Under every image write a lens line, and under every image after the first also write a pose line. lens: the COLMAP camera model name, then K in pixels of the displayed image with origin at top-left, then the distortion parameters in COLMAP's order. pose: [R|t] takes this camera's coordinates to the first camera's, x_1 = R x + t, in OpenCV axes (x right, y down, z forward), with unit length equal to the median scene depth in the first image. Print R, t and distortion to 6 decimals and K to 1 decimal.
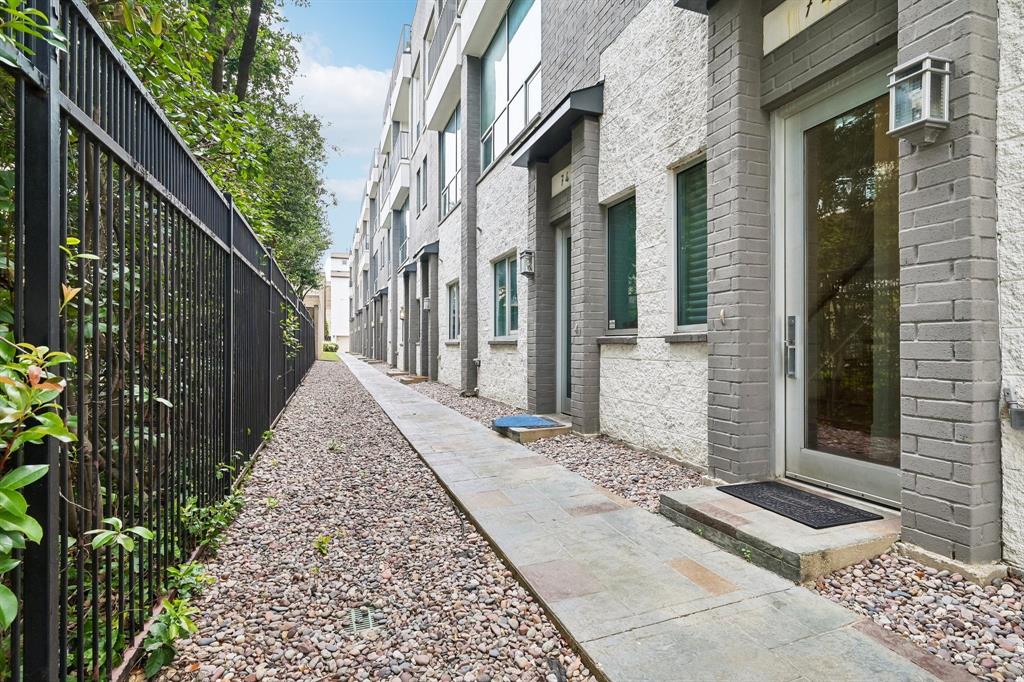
lens RADIAL K [[524.3, 0, 509.0], [0, 524.3, 342.2], [0, 0, 1]] dist [-0.000674, 0.000305]
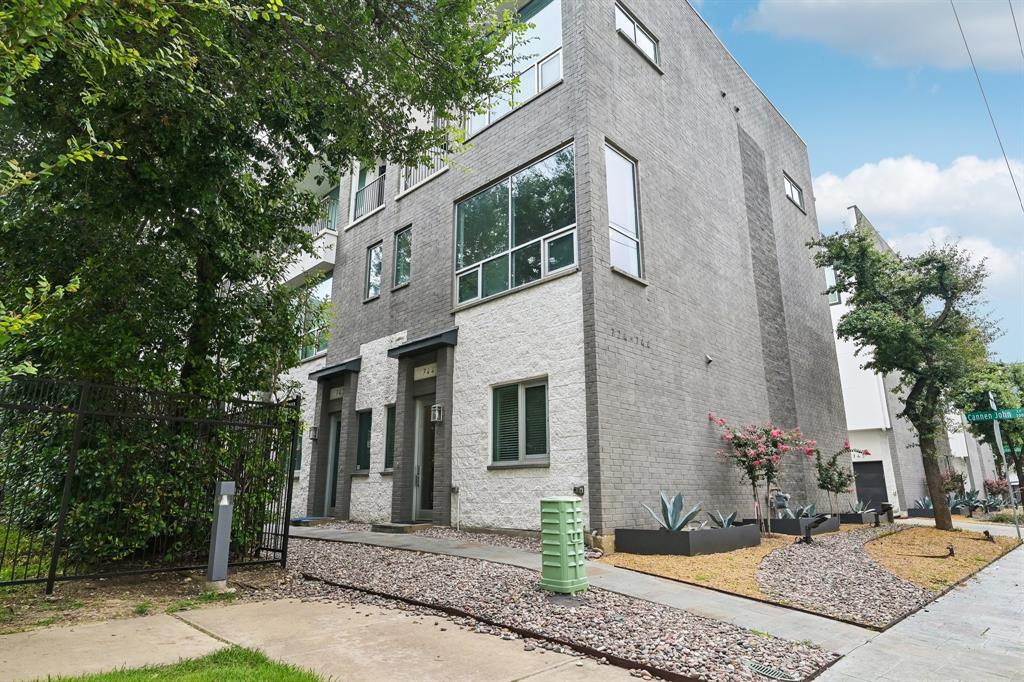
lens RADIAL K [[595.5, 0, 508.5], [0, 595.5, 337.2], [0, 0, 1]] dist [-0.000846, -0.003198]
pose [[0.900954, 0.107381, 0.420419, -0.371321], [0.000579, 0.968597, -0.248635, 0.063143], [-0.433915, 0.224252, 0.872599, -1.696645]]
